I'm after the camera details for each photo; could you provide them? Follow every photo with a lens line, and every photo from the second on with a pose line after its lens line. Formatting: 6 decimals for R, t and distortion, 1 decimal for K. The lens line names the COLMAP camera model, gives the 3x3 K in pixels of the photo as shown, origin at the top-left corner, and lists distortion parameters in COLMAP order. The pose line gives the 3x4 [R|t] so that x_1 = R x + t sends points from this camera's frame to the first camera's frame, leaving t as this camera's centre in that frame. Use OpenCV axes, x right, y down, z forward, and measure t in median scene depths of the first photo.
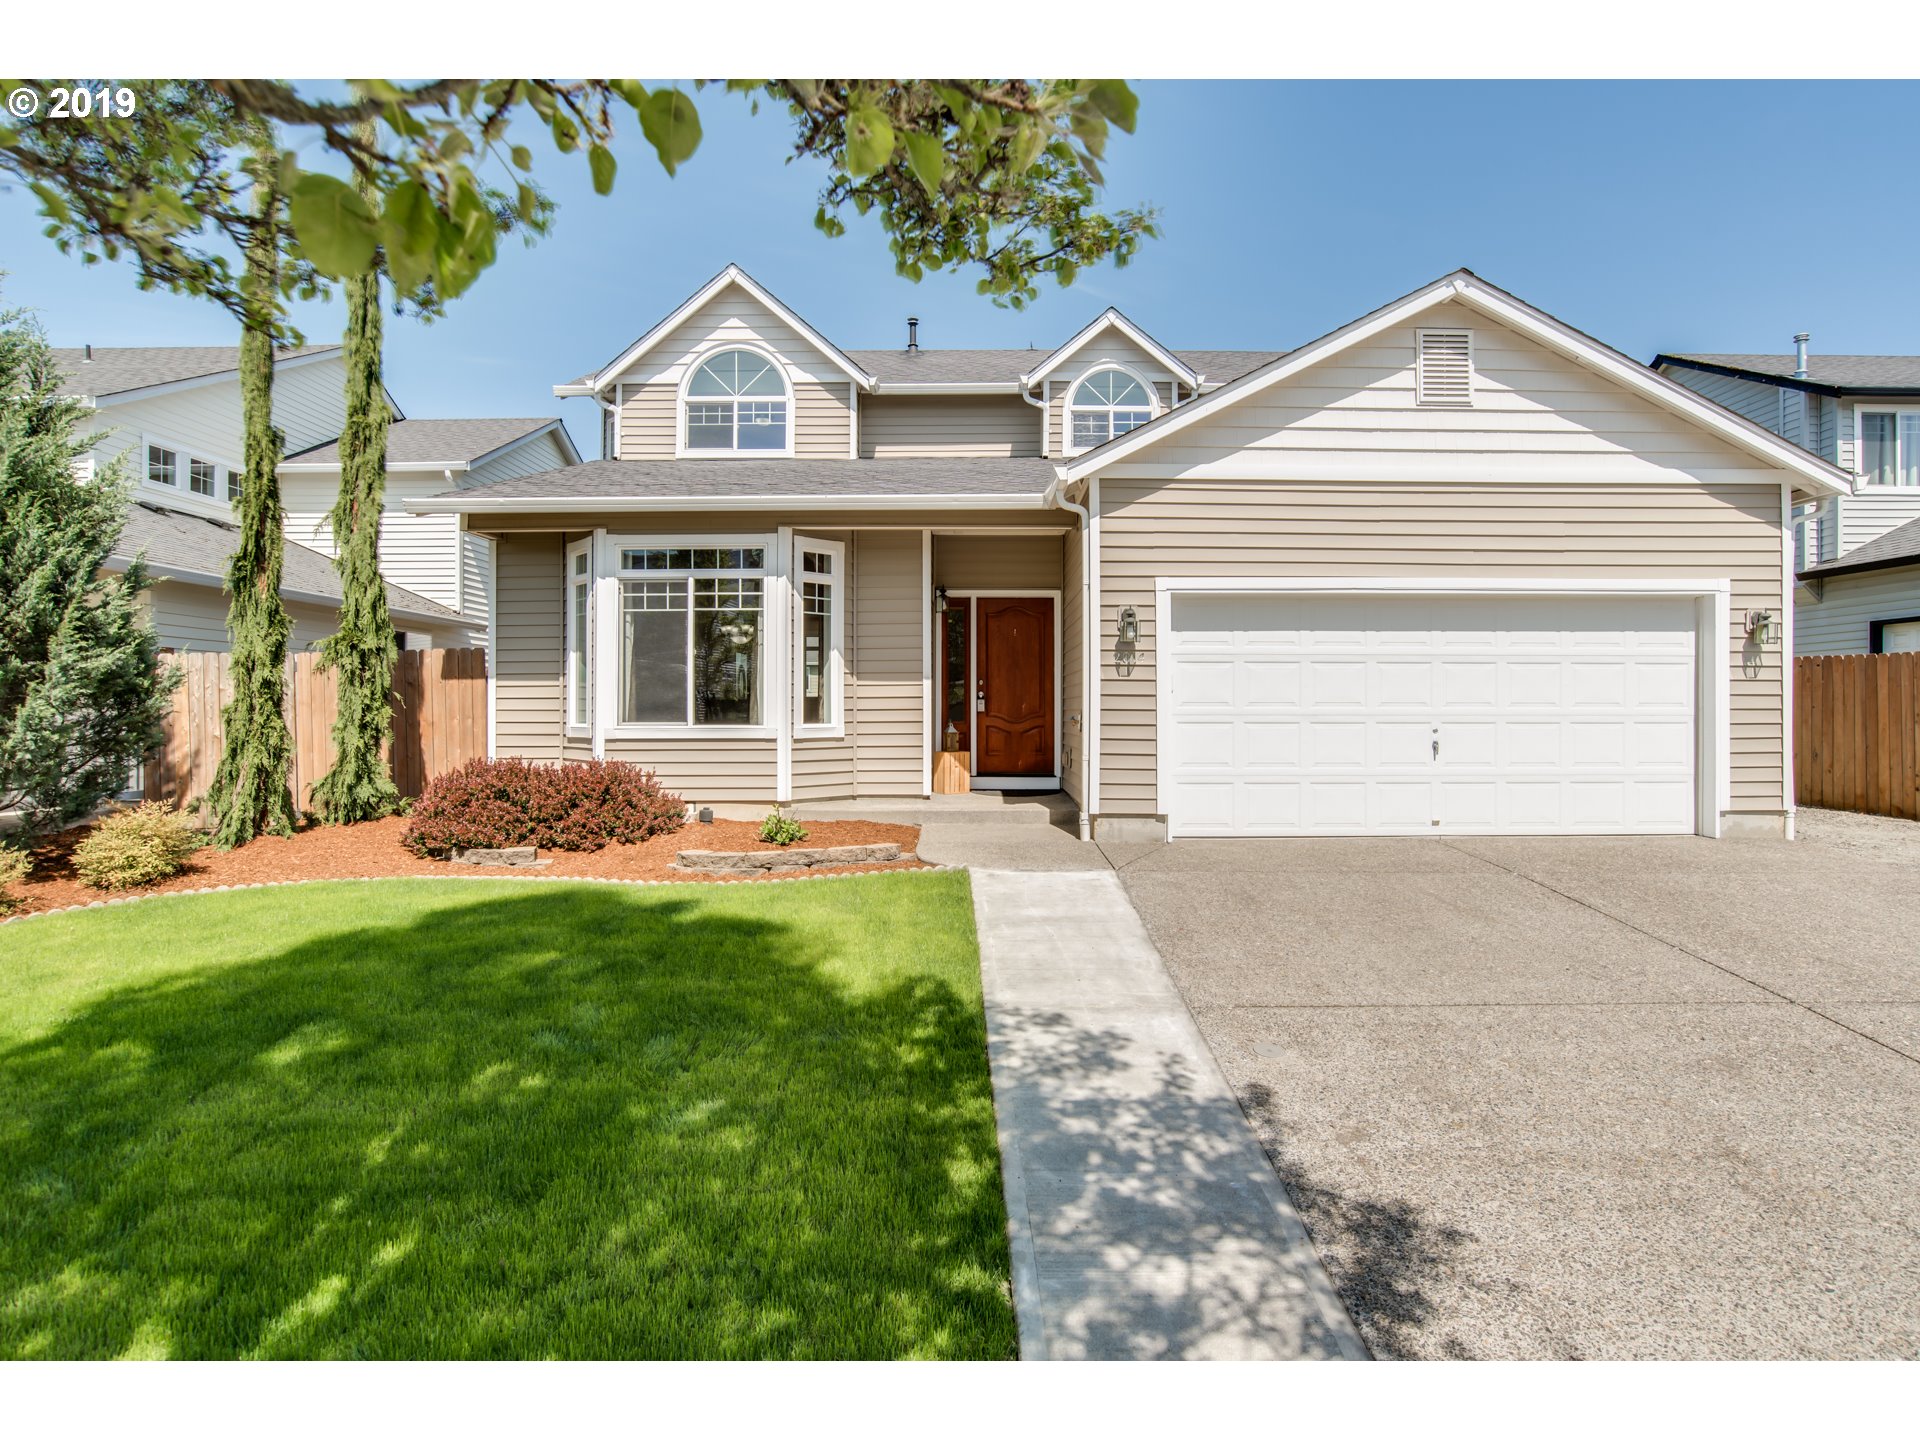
lens RADIAL K [[983.3, 0, 972.0], [0, 983.3, 713.8], [0, 0, 1]] dist [-0.054006, 0.021394]
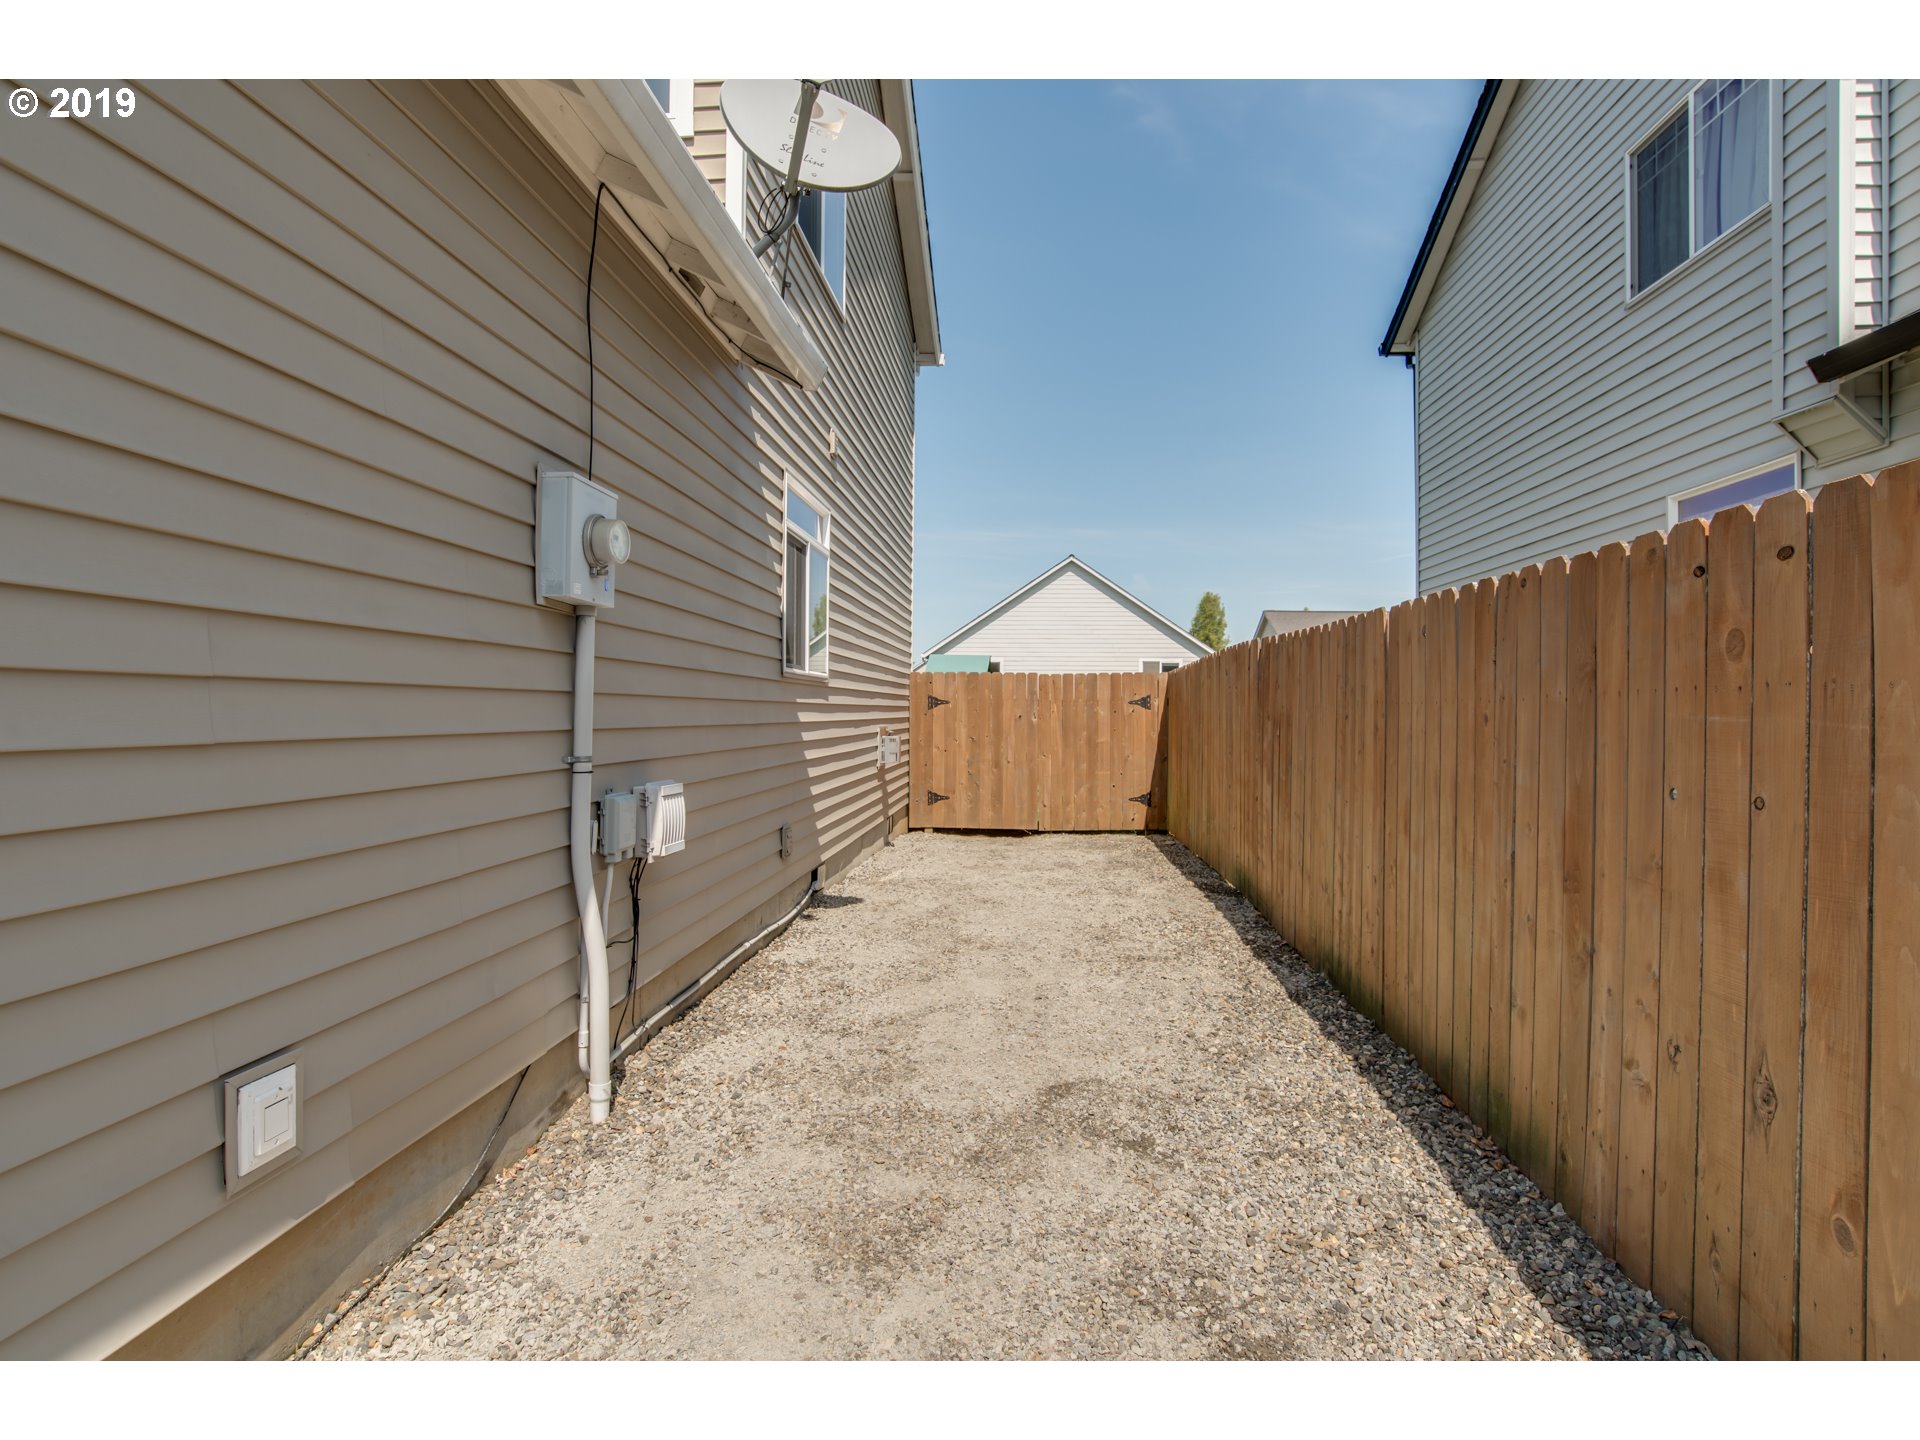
lens RADIAL K [[983.3, 0, 972.0], [0, 983.3, 713.8], [0, 0, 1]] dist [-0.054006, 0.021394]
pose [[0.997511, 0.004211, -0.070387, 0.908322], [-0.004291, 0.999990, -0.000982, -0.027135], [0.070382, 0.001281, 0.997519, 0.988370]]
